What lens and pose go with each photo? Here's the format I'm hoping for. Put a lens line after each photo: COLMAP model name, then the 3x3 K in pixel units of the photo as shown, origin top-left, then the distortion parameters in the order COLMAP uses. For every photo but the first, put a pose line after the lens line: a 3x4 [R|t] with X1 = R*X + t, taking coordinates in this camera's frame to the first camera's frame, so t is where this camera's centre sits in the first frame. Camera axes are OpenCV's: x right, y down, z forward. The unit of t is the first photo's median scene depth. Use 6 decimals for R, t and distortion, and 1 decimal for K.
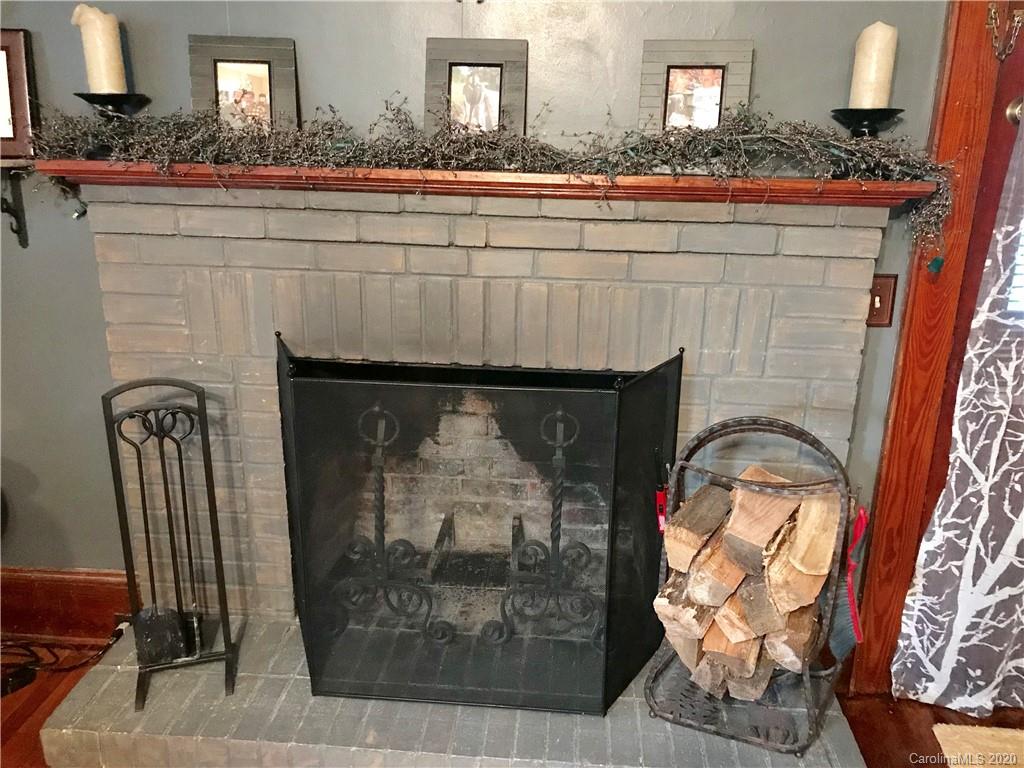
lens RADIAL K [[828.7, 0, 532.6], [0, 828.7, 394.1], [0, 0, 1]] dist [-0.000881, -0.000651]
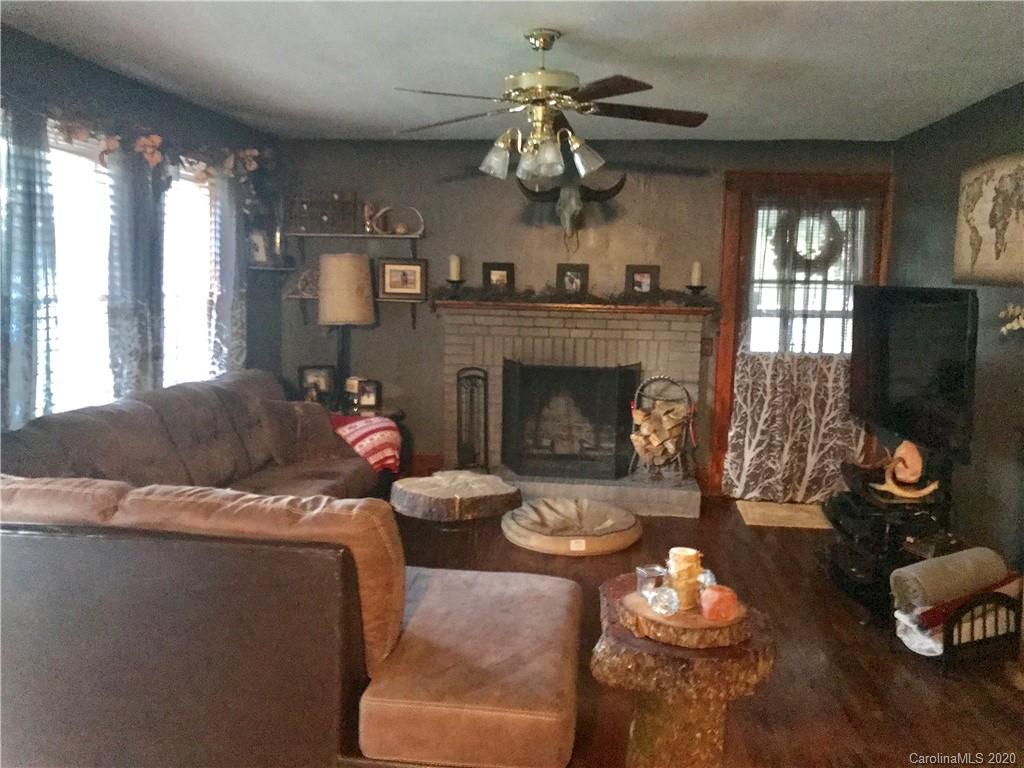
lens RADIAL K [[828.7, 0, 512.1], [0, 828.7, 383.3], [0, 0, 1]] dist [-0.000881, -0.000651]
pose [[0.998933, 0.006707, -0.045694, -0.144640], [-0.014676, 0.984214, -0.176370, 0.550281], [0.043790, 0.176853, 0.983263, -1.930465]]
